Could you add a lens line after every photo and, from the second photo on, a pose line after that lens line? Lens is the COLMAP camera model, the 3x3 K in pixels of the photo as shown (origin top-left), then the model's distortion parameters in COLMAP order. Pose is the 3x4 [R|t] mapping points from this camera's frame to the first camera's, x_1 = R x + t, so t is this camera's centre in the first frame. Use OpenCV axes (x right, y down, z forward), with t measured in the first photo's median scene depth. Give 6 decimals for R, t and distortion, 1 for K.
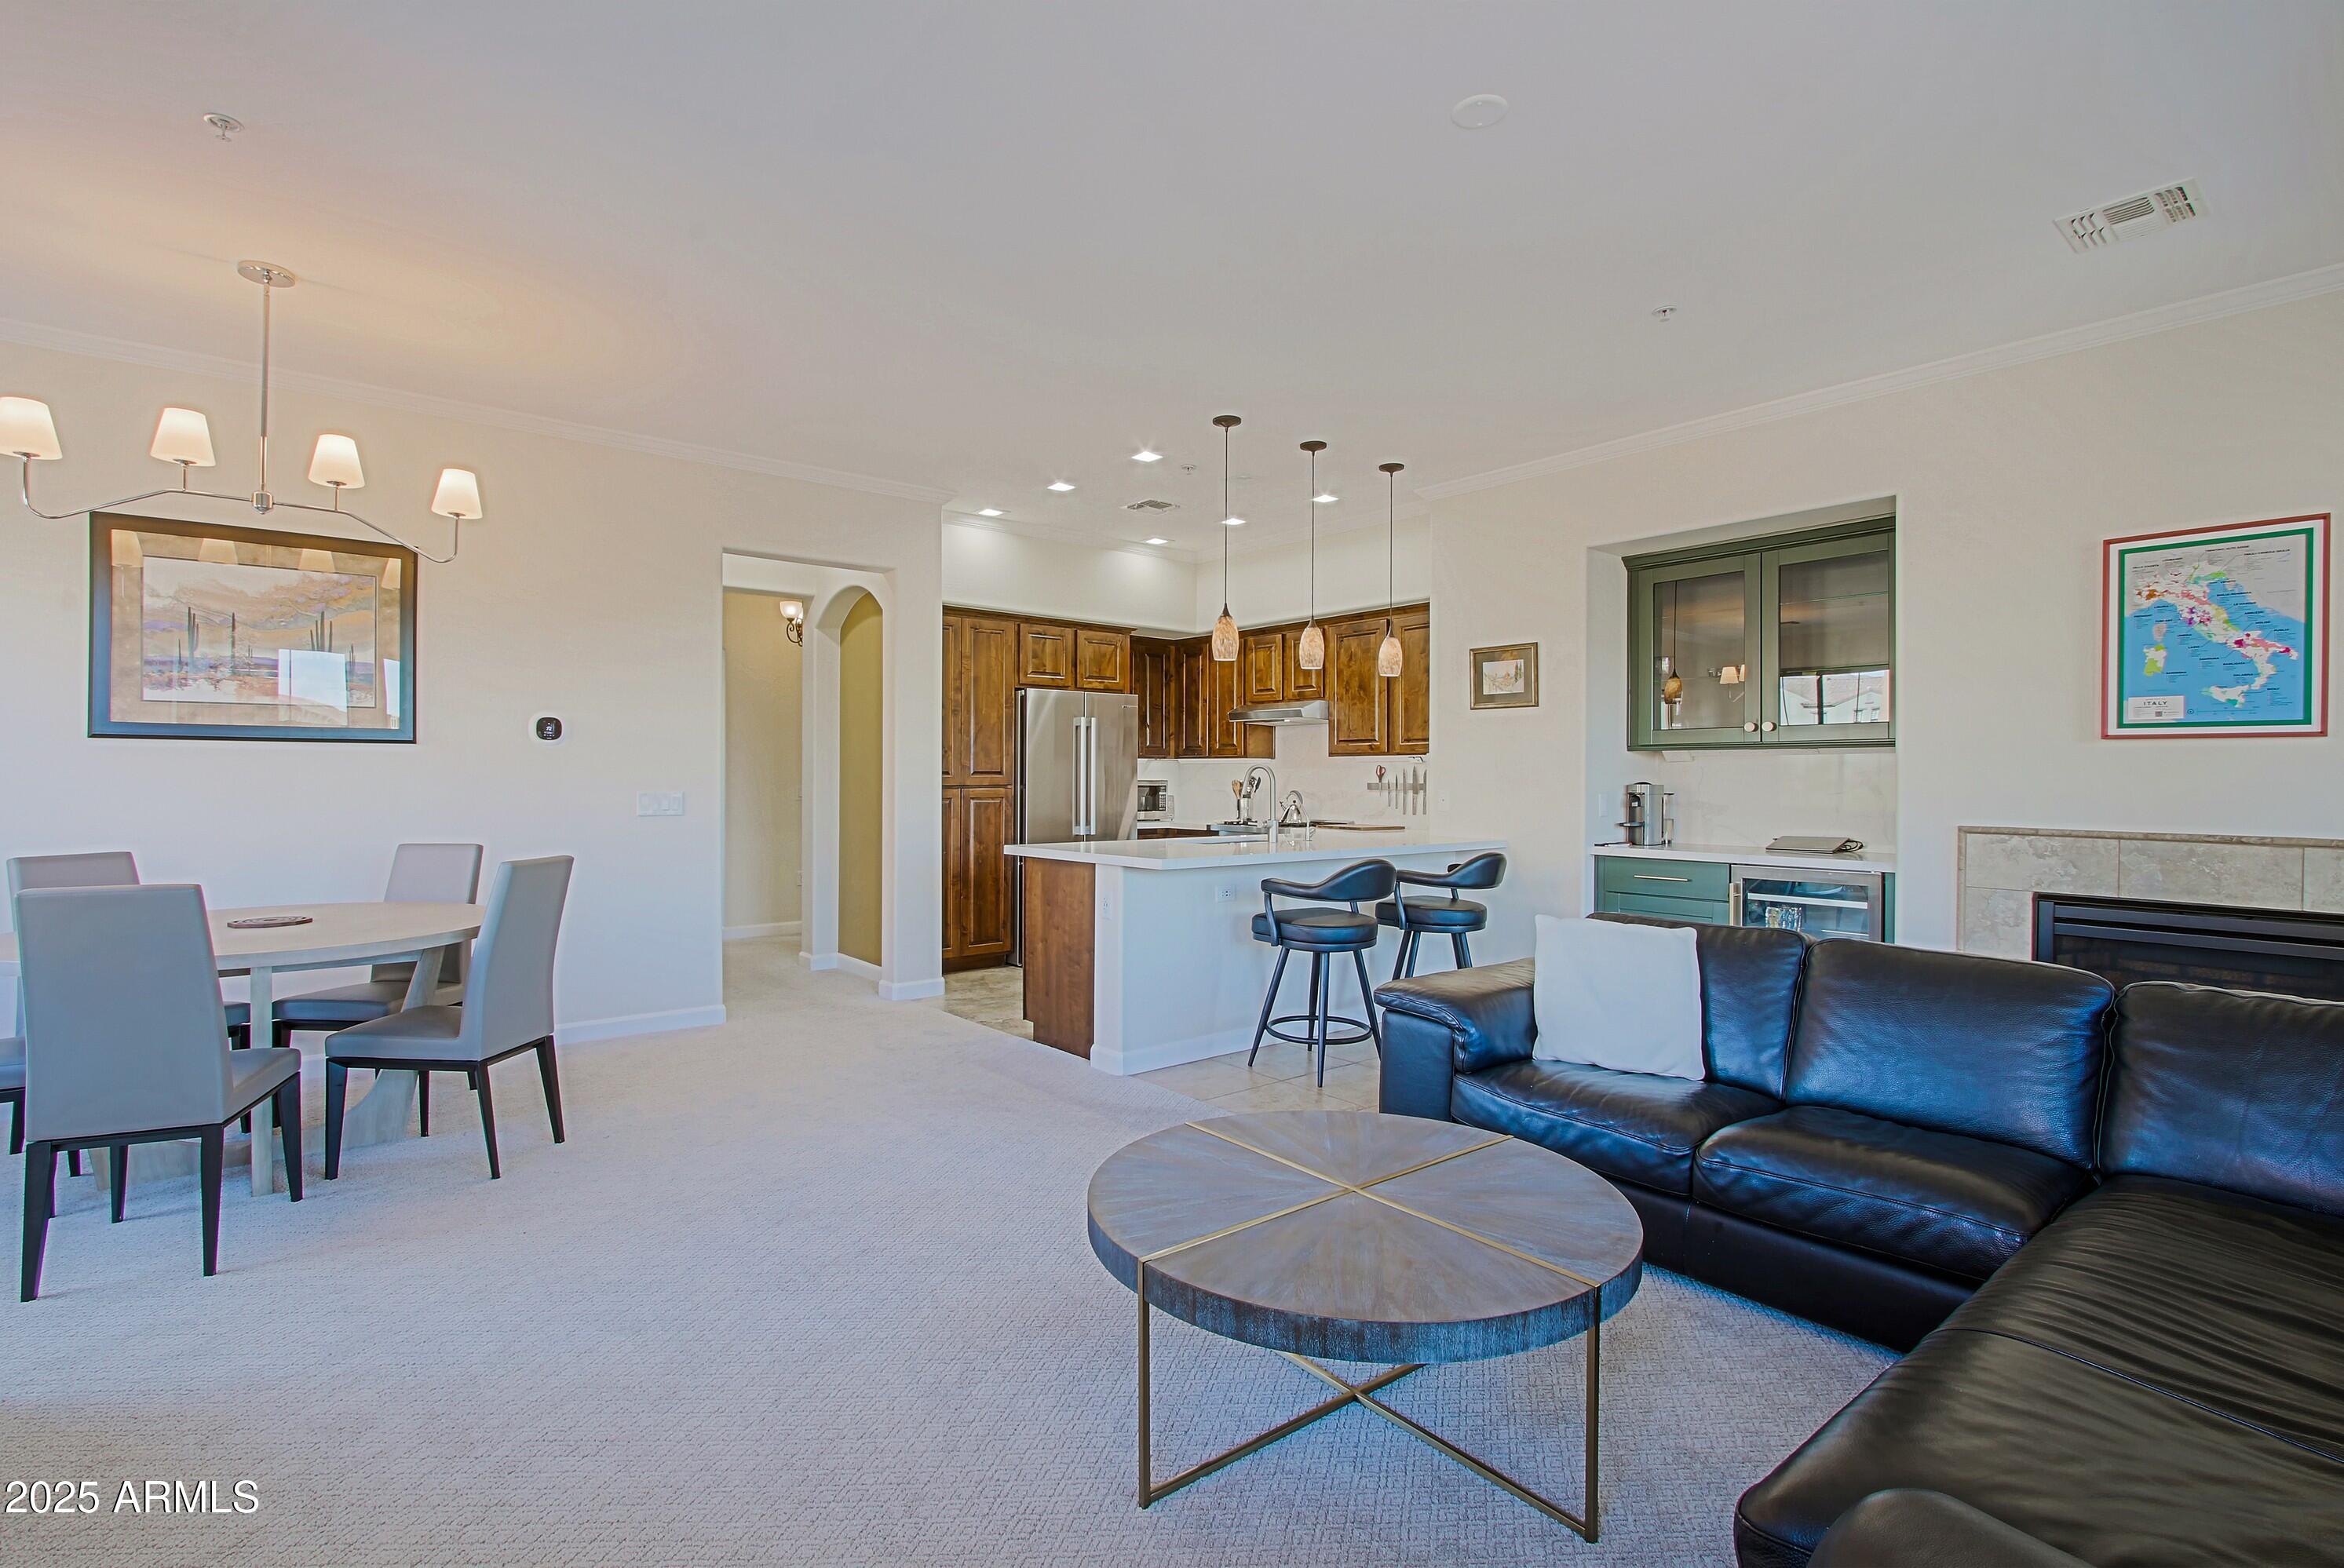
lens RADIAL K [[1096.9, 0, 1172.0], [0, 1096.9, 784.0], [0, 0, 1]] dist [-0.000742, -0.000093]
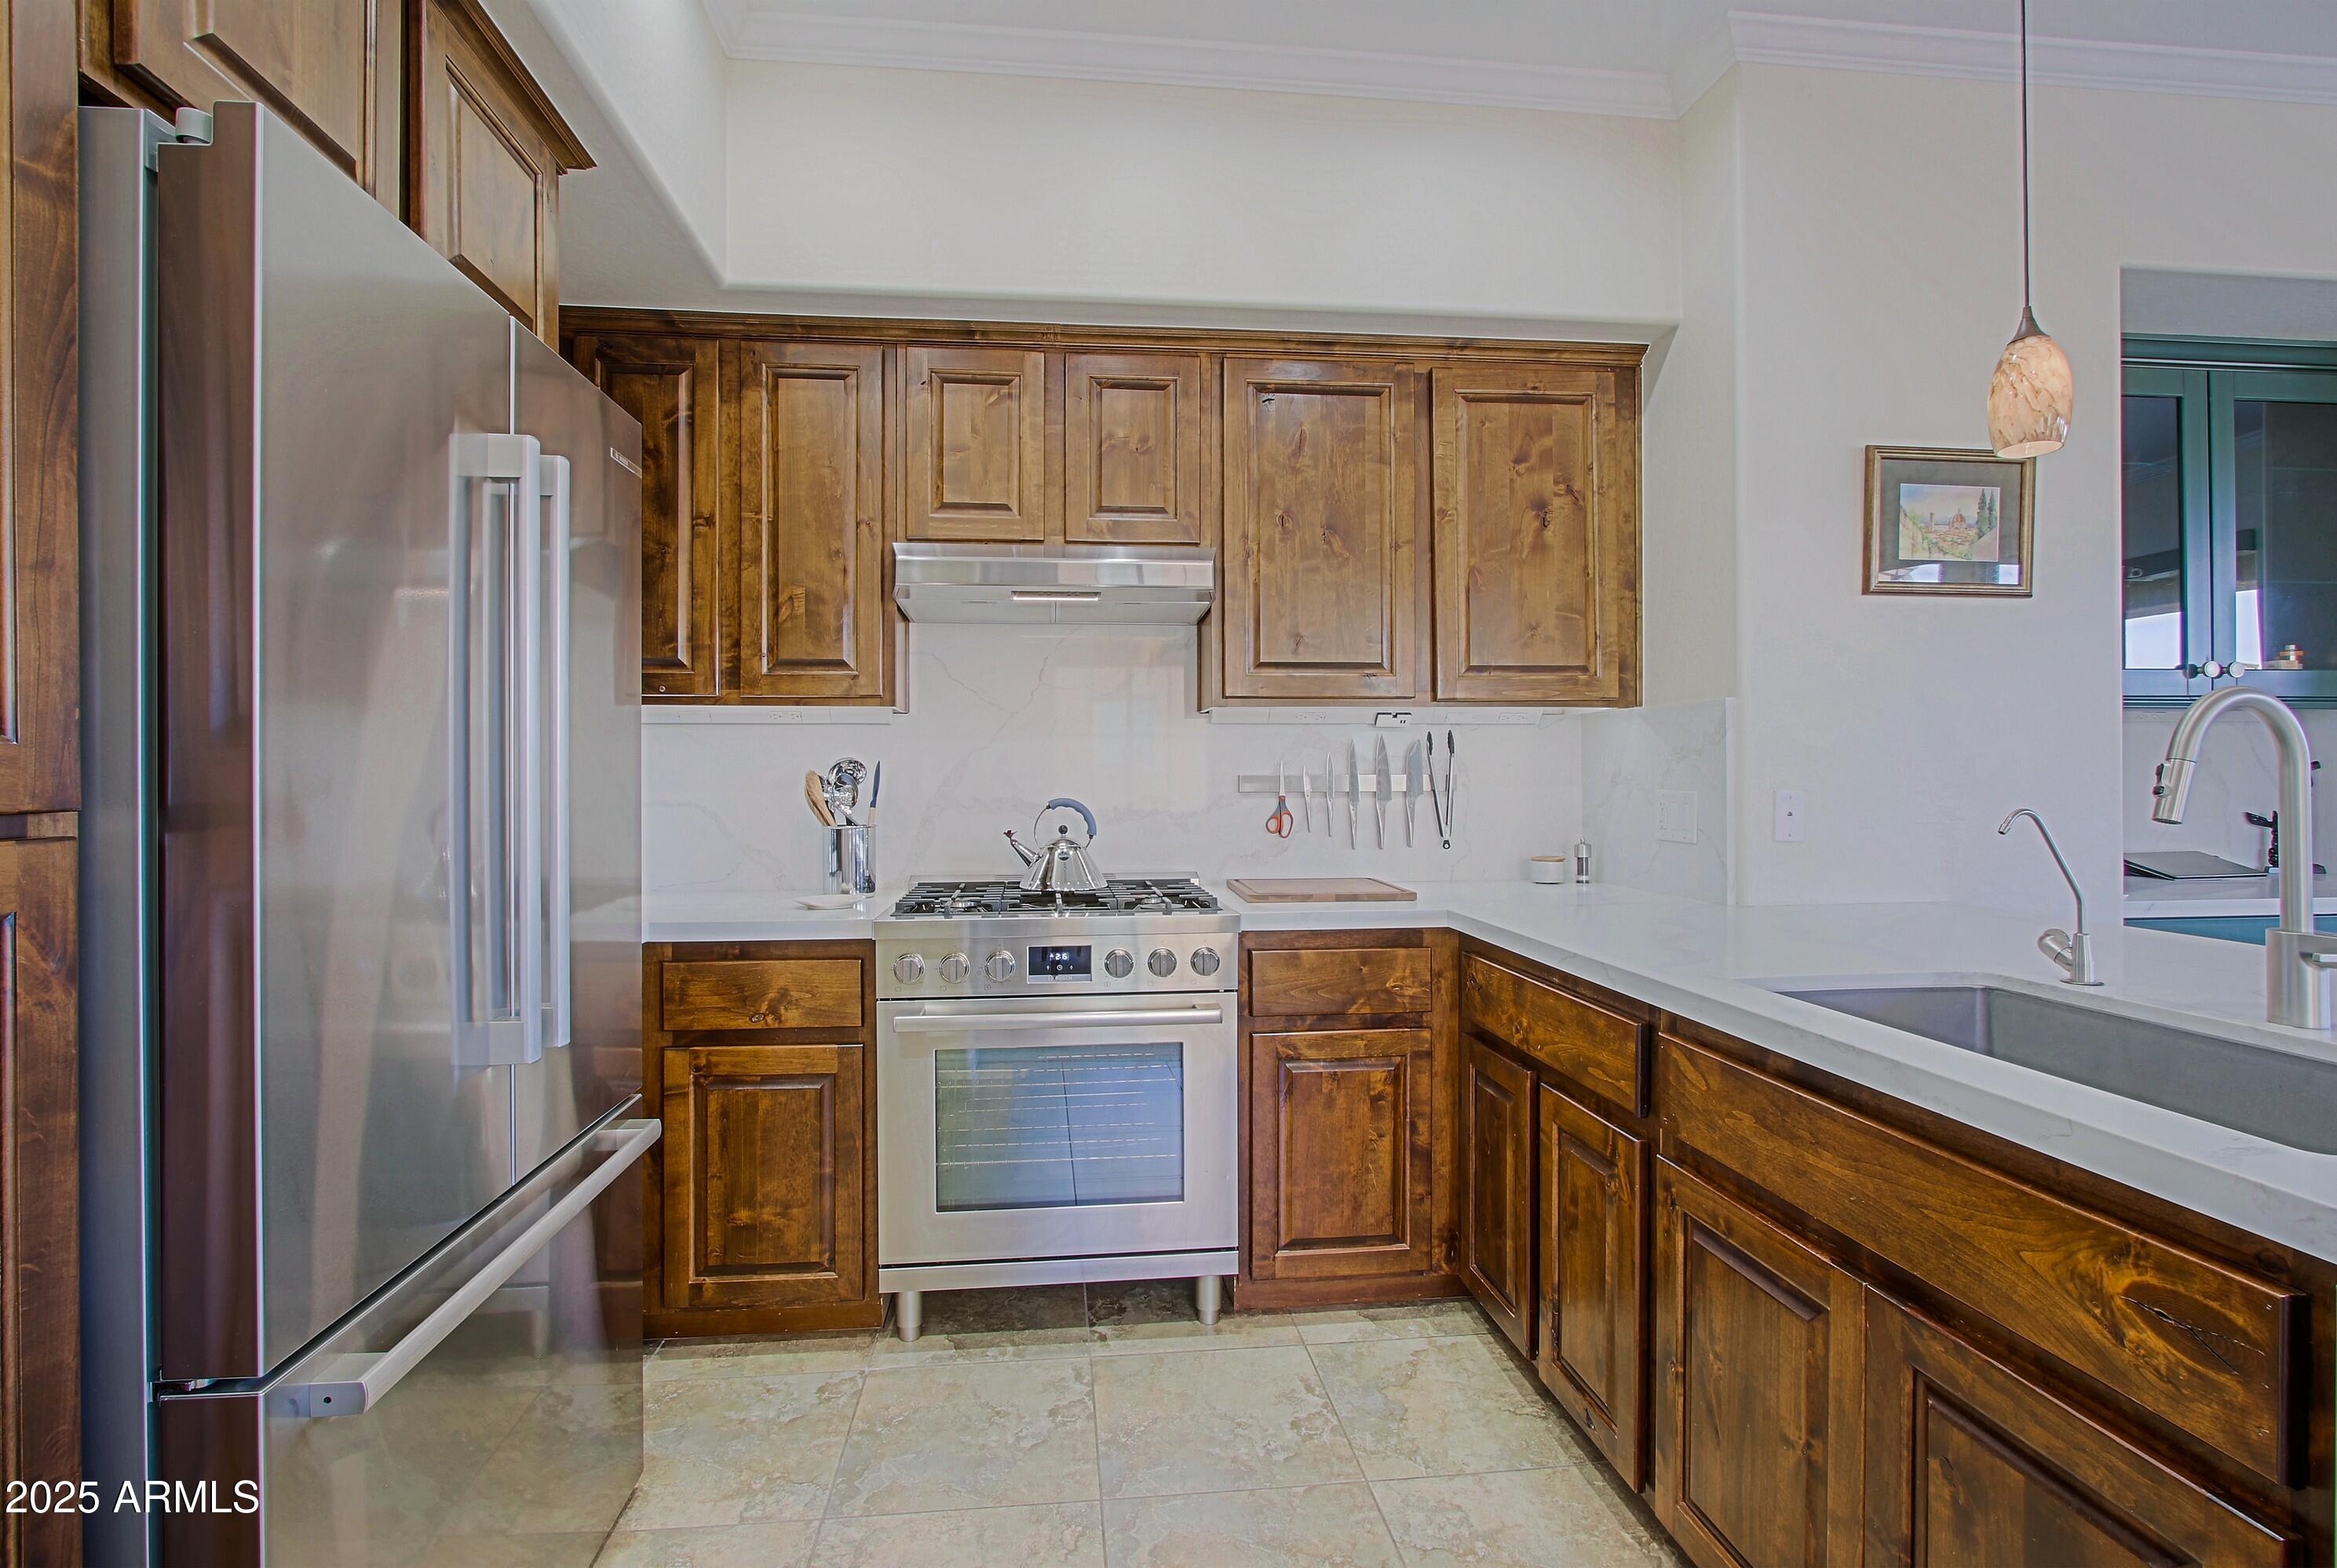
lens RADIAL K [[1093.6, 0, 1168.5], [0, 1093.6, 784.0], [0, 0, 1]] dist [-0.000742, -0.000093]
pose [[0.546624, -0.009658, 0.837323, -0.282365], [0.010946, 0.999930, 0.004387, -0.000262], [-0.837307, 0.006767, 0.546692, 1.283600]]
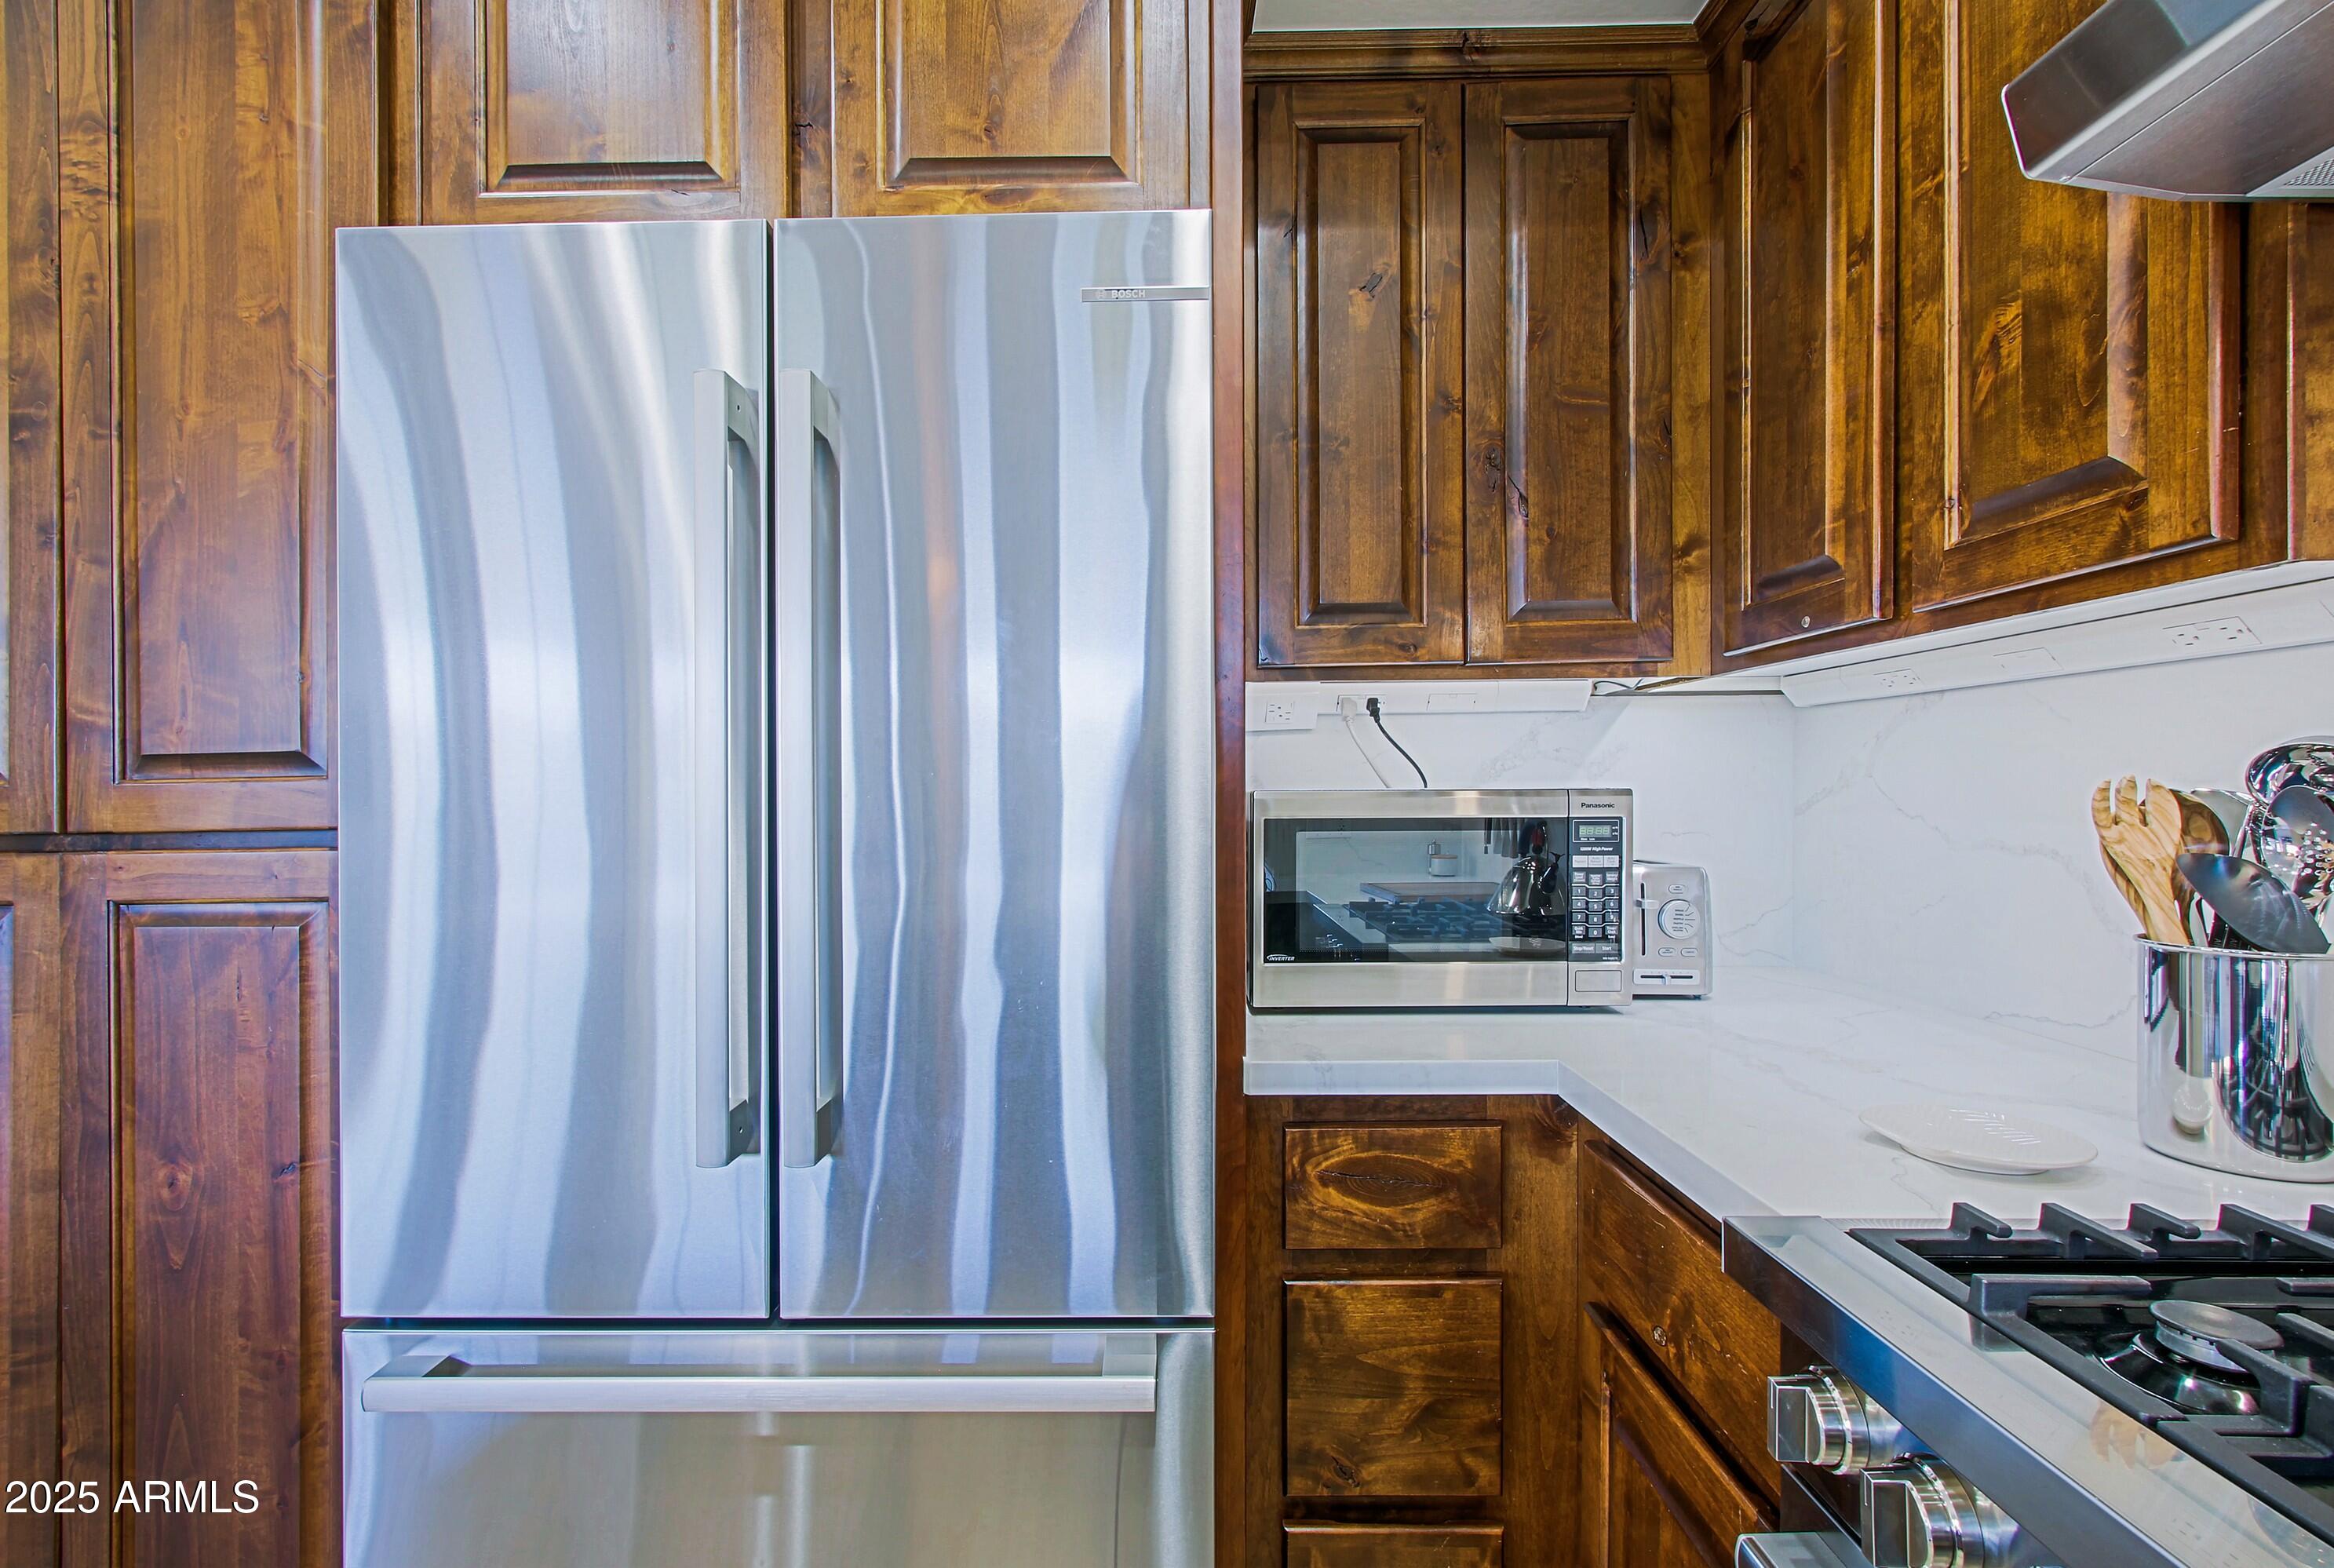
lens RADIAL K [[1092.3, 0, 1167.0], [0, 1092.3, 784.0], [0, 0, 1]] dist [-0.000742, -0.000093]
pose [[0.769090, -0.011334, -0.639041, 0.093248], [0.010830, 0.999930, -0.004700, -0.006763], [0.639049, -0.003306, 0.769159, 1.475200]]
